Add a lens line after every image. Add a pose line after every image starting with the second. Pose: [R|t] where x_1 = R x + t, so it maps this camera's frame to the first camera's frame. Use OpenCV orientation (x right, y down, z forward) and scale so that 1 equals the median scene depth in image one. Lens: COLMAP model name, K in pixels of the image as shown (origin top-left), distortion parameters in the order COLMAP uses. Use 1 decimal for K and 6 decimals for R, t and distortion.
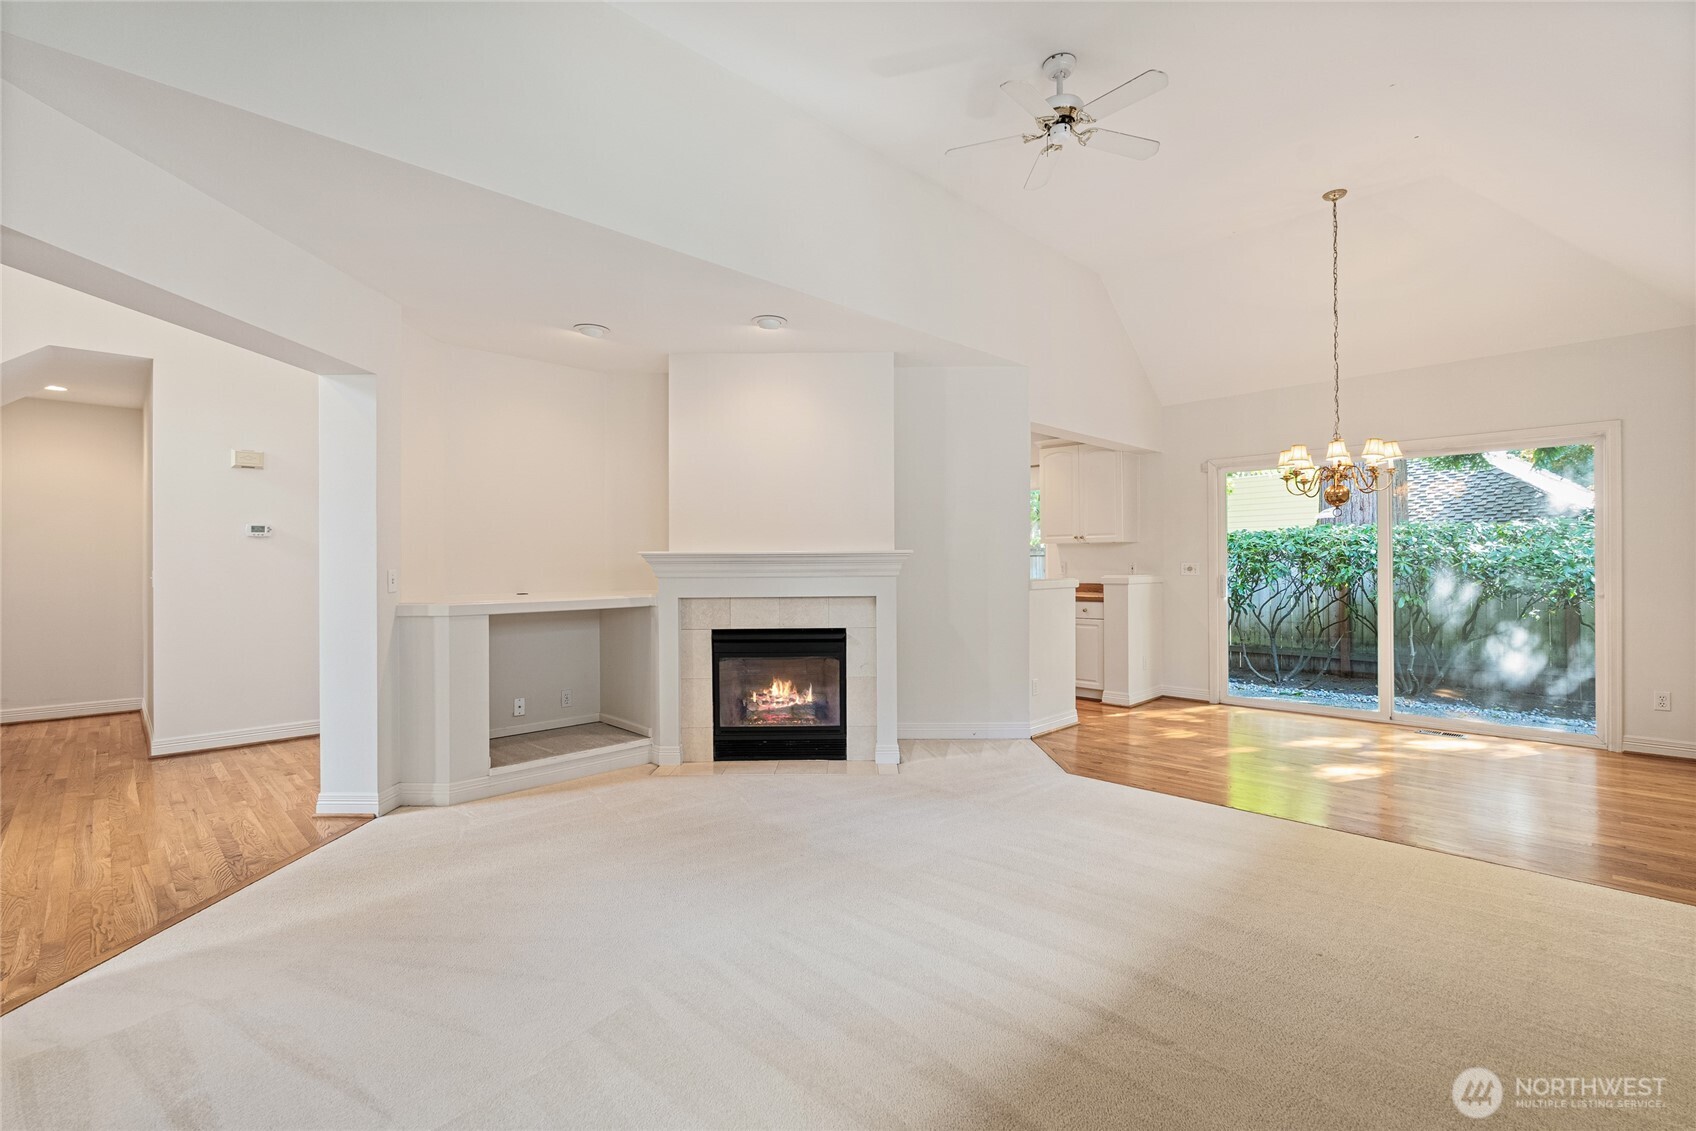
lens RADIAL K [[769.3, 0, 844.0], [0, 769.3, 566.7], [0, 0, 1]] dist [0.012987, 0.000499]
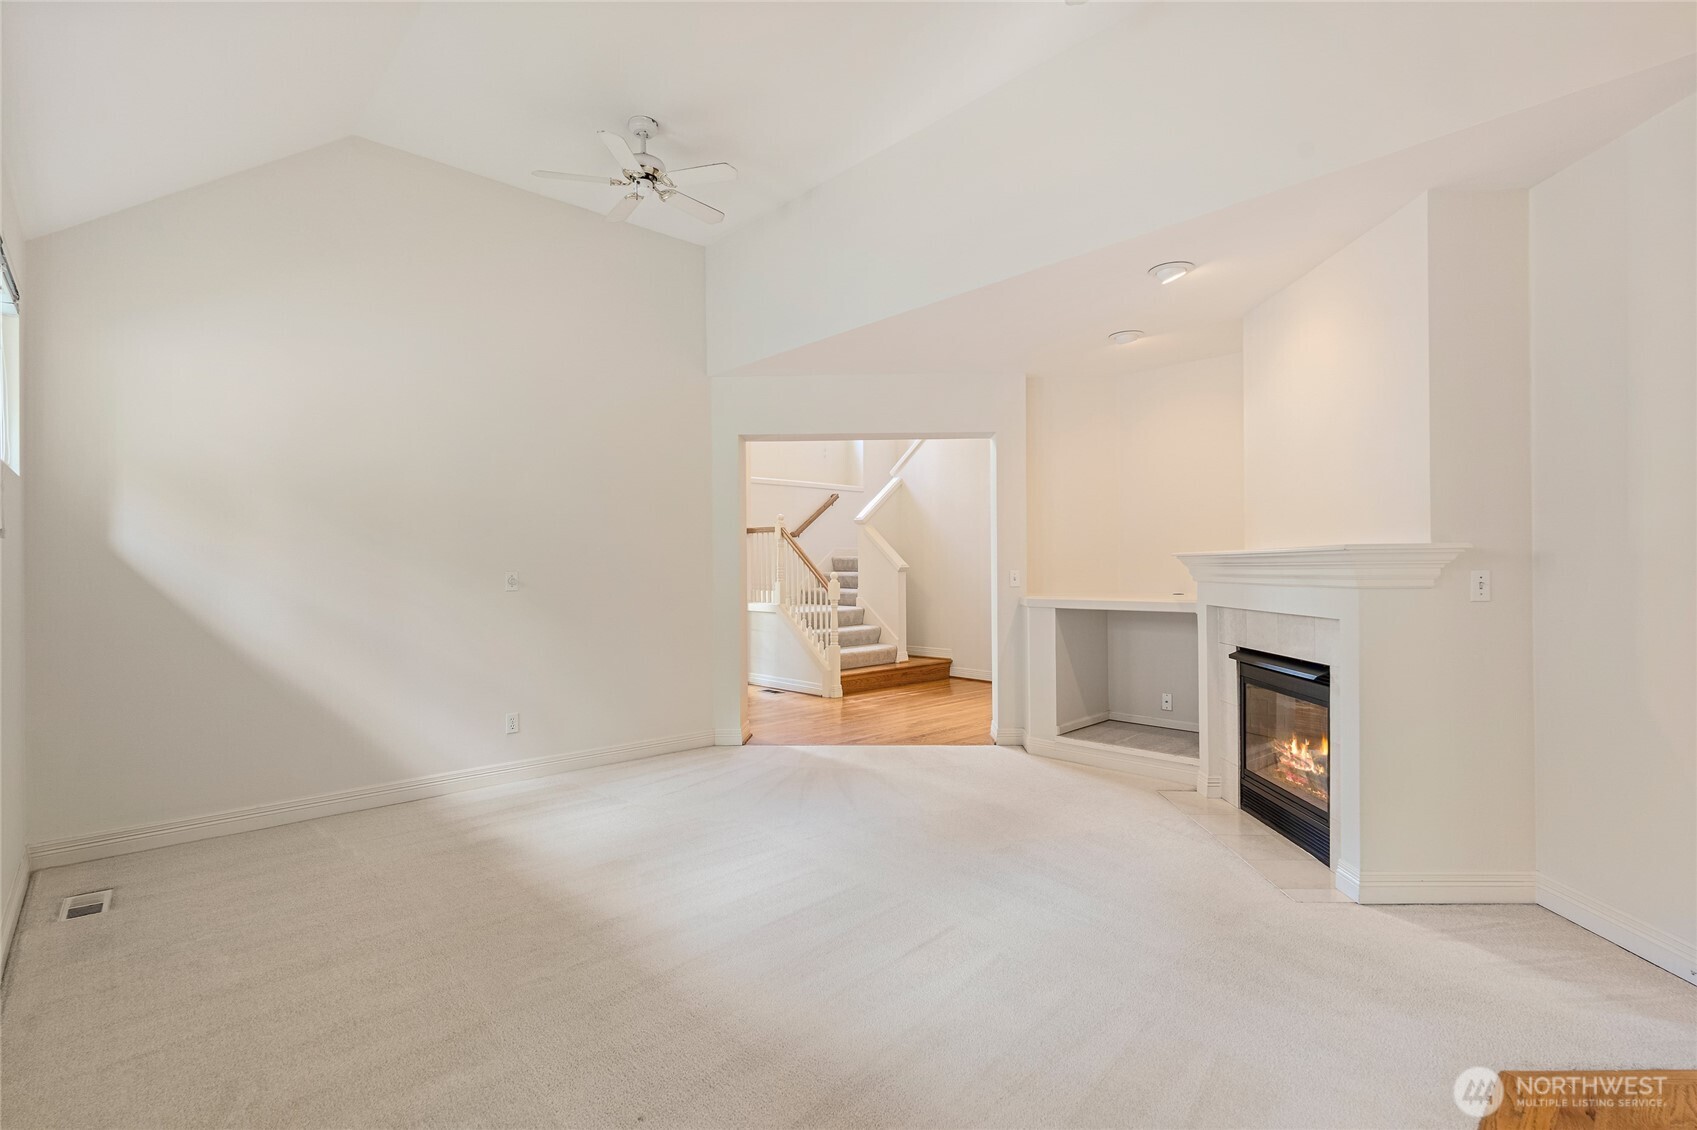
lens RADIAL K [[789.8, 0, 852.3], [0, 789.8, 558.1], [0, 0, 1]] dist [-0.000990, 0.000696]
pose [[-0.022840, -0.006013, -0.999721, 0.675774], [-0.001047, 0.999982, -0.005991, -0.006447], [0.999739, 0.000910, -0.022845, 0.612555]]
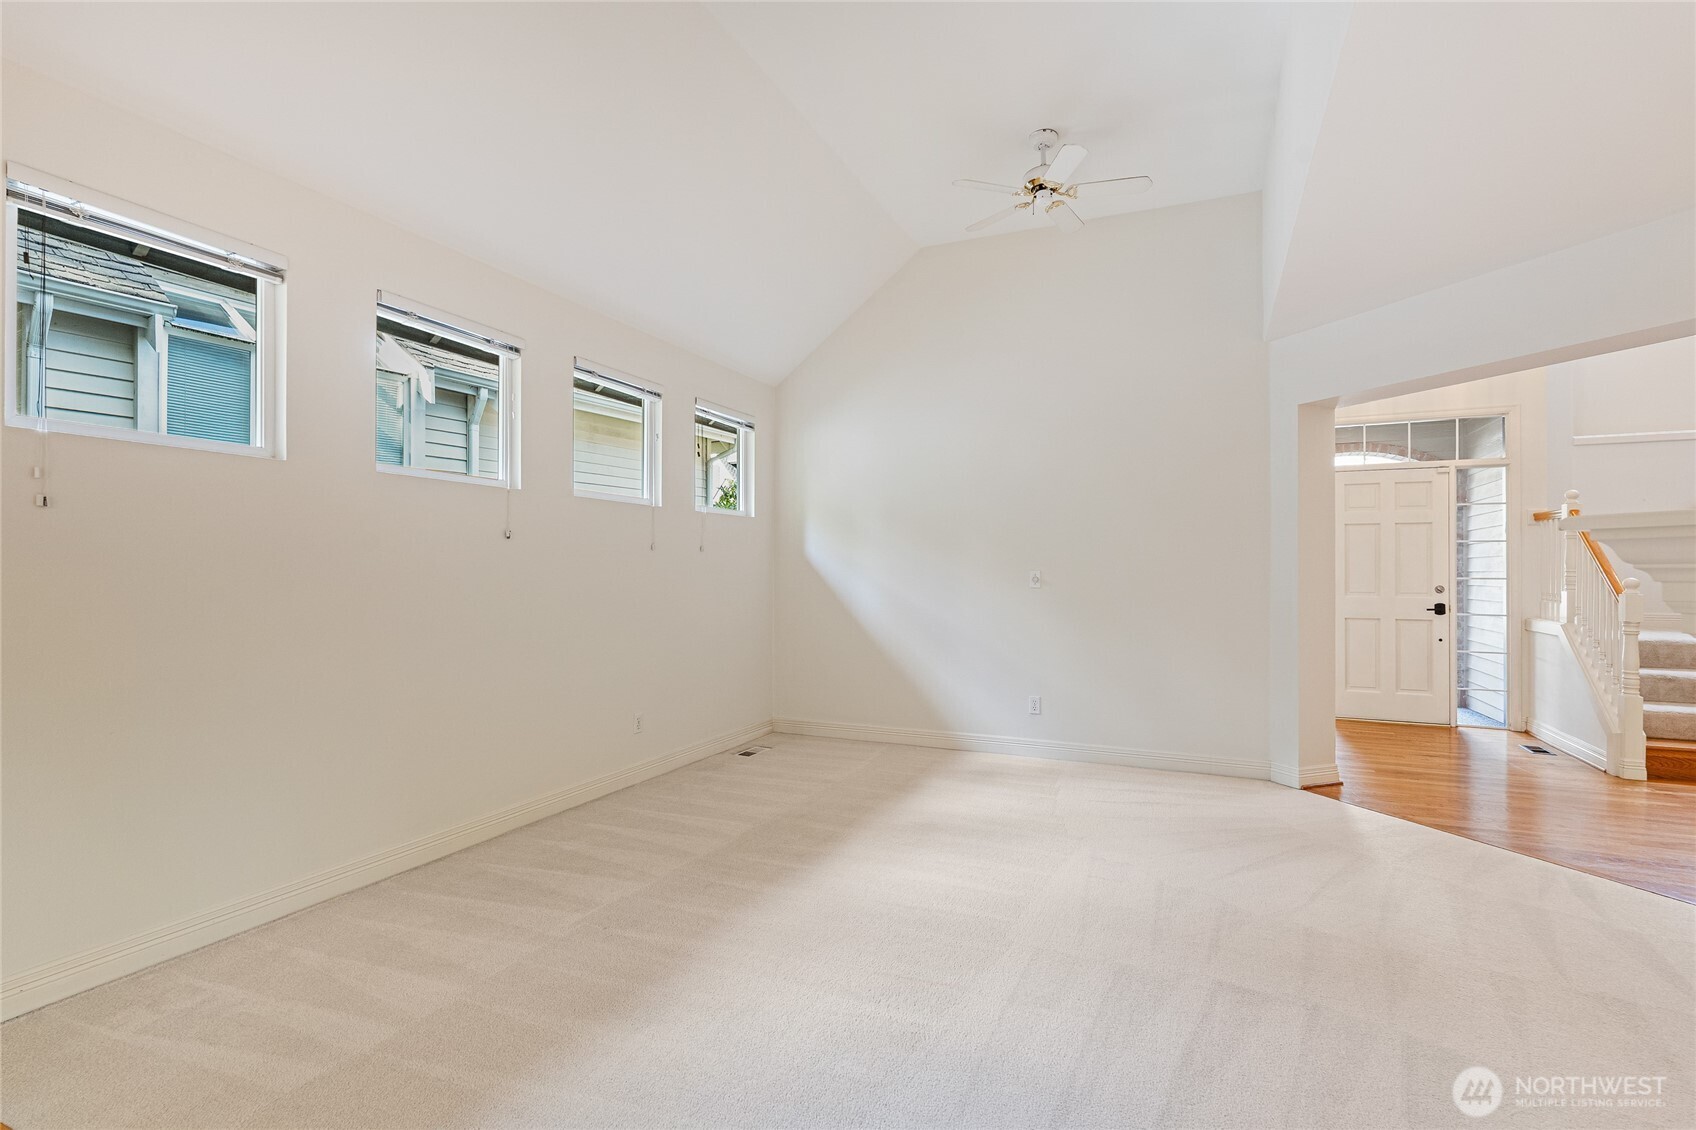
lens RADIAL K [[789.3, 0, 856.3], [0, 789.3, 565.5], [0, 0, 1]] dist [-0.000990, 0.000696]
pose [[-0.928814, 0.002668, -0.370535, 0.352239], [0.001038, 0.999989, 0.004599, -0.008217], [0.370544, 0.003887, -0.928807, 1.101148]]
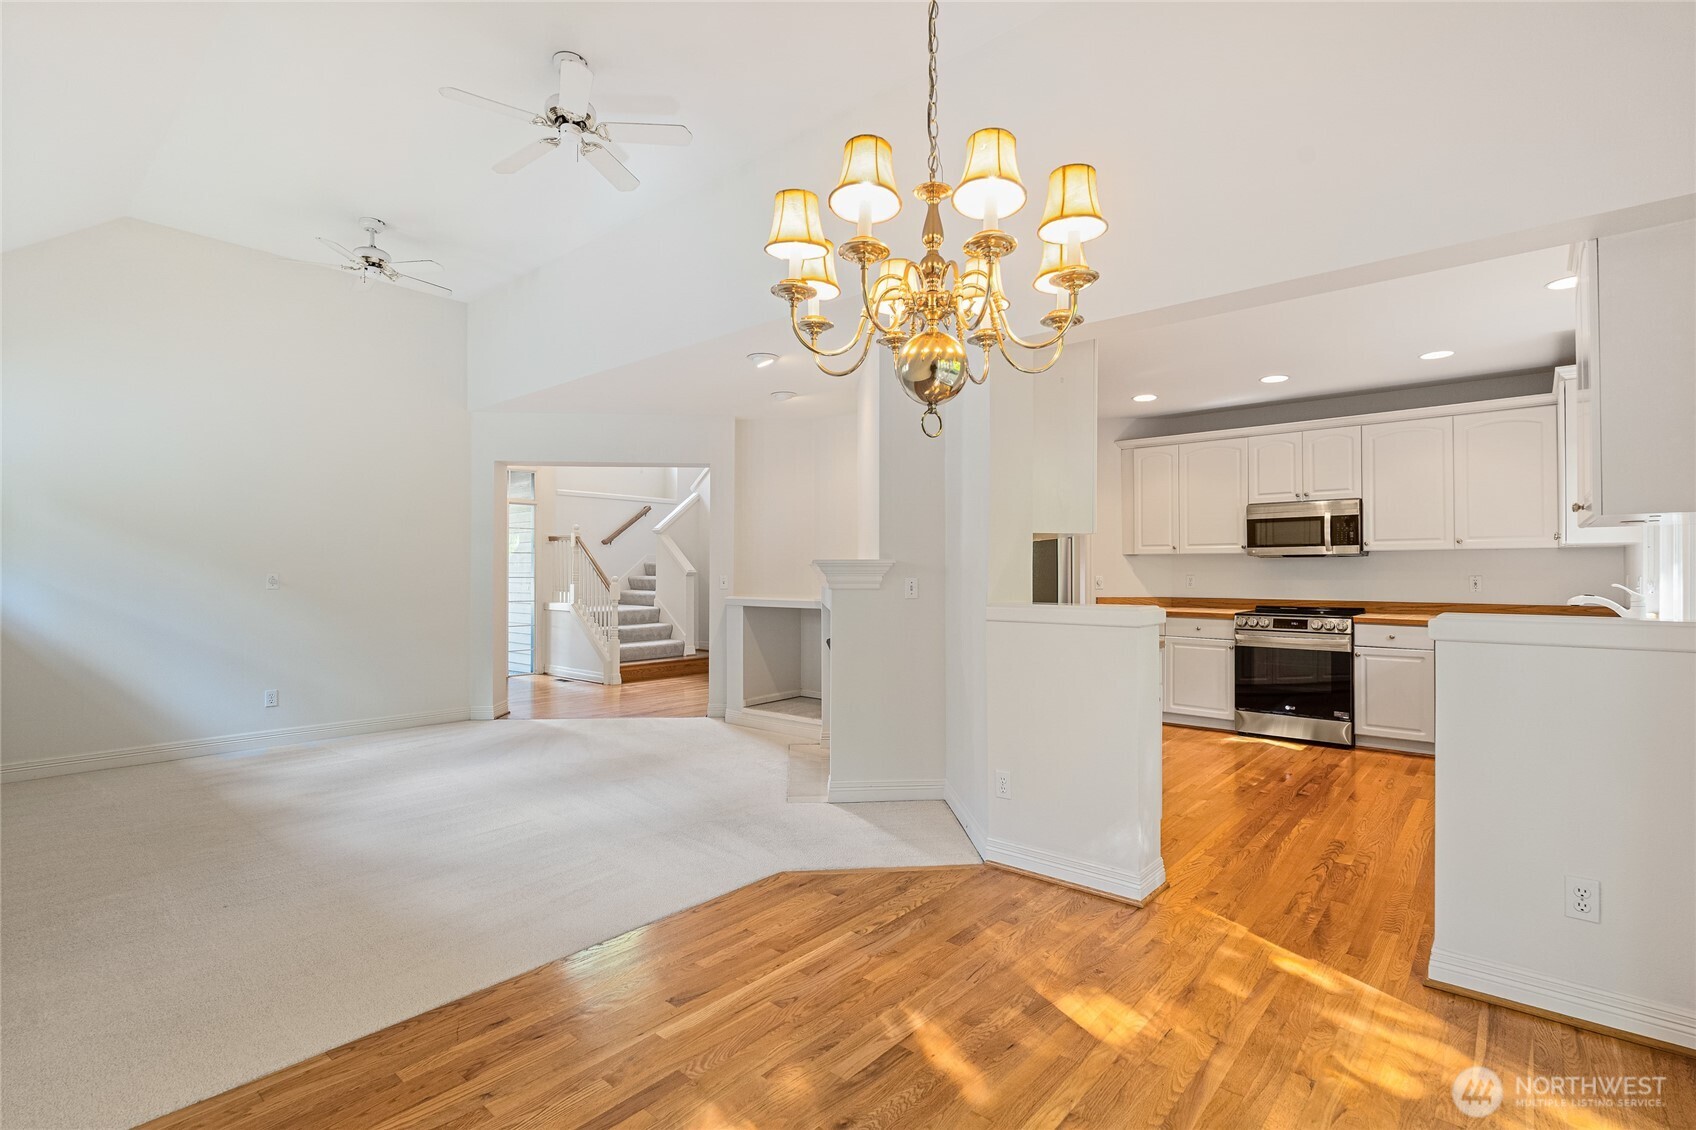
lens RADIAL K [[789.3, 0, 848.1], [0, 789.3, 558.6], [0, 0, 1]] dist [-0.000990, 0.000696]
pose [[0.079242, -0.010817, -0.996797, 0.957088], [-0.009881, 0.999883, -0.011636, -0.011977], [0.996806, 0.010771, 0.079126, 0.934803]]
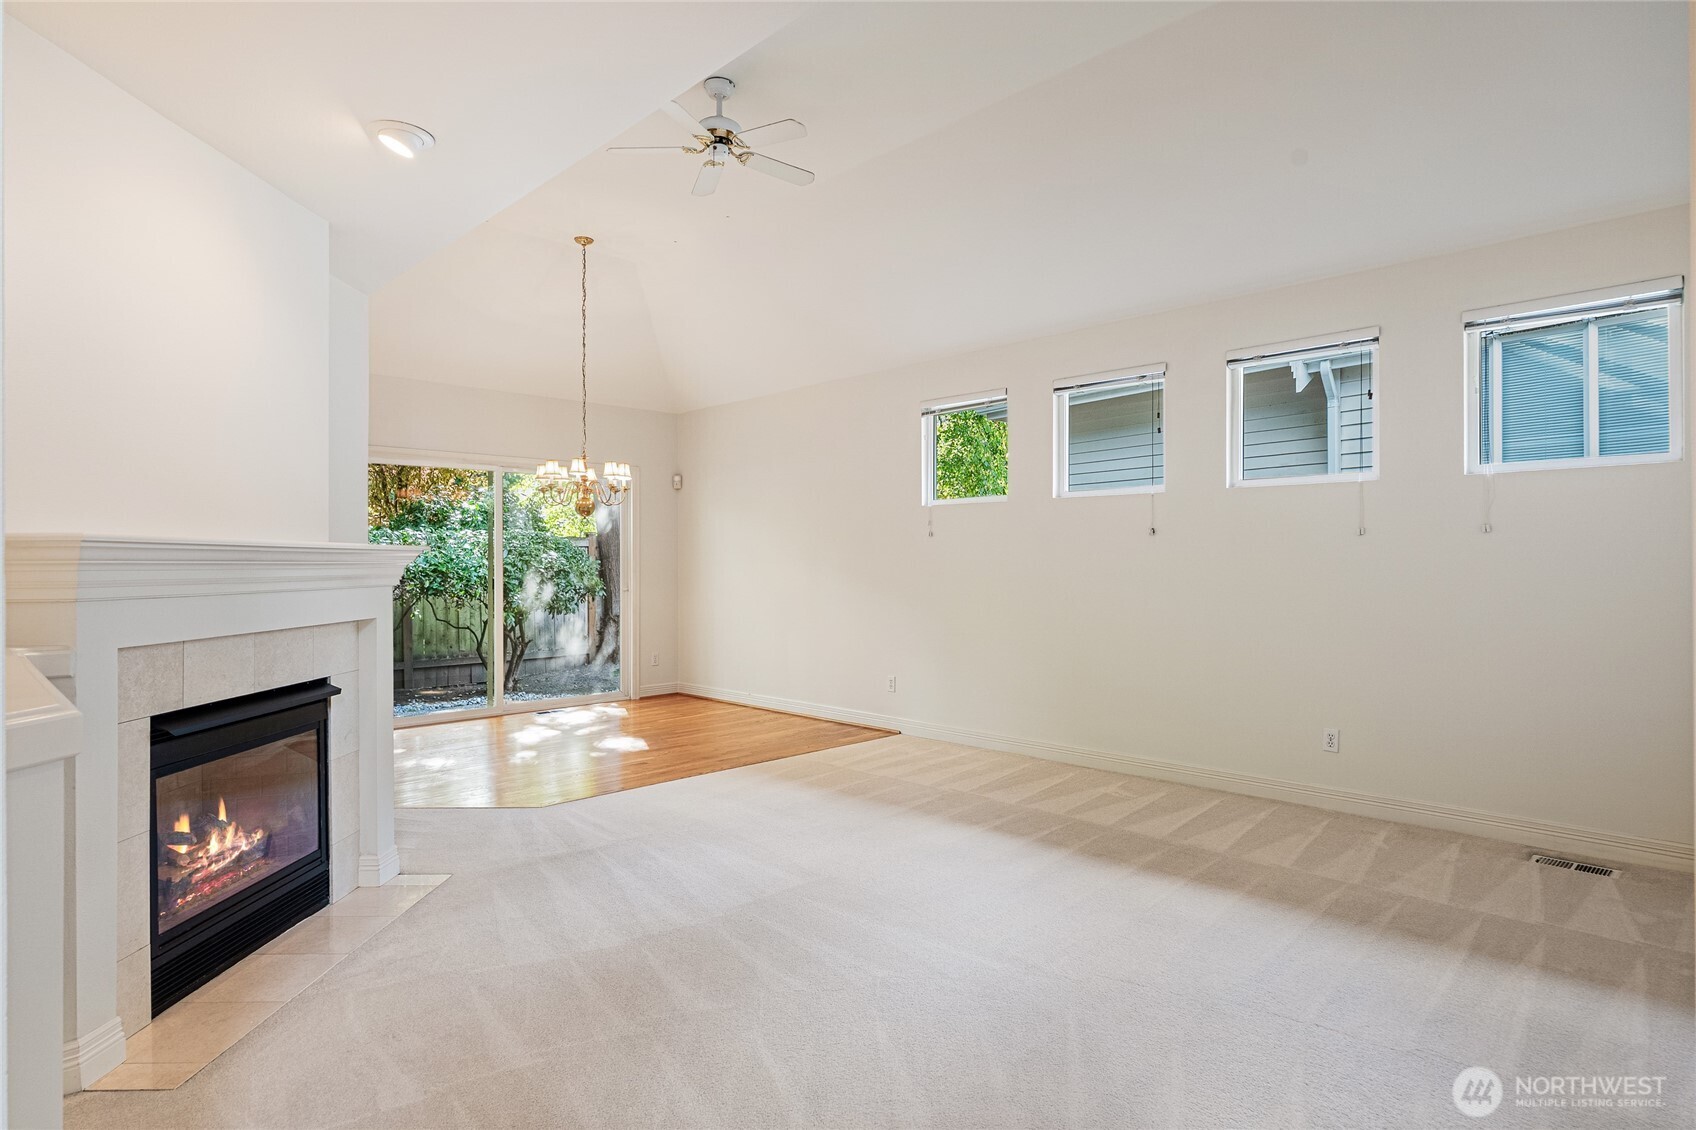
lens RADIAL K [[917.3, 0, 845.2], [0, 917.3, 566.0], [0, 0, 1]] dist [0.002450, -0.000022]
pose [[-0.004208, 0.003538, 0.999985, -0.686195], [0.007256, 0.999968, -0.003508, 0.002265], [-0.999965, 0.007241, -0.004234, 0.614558]]
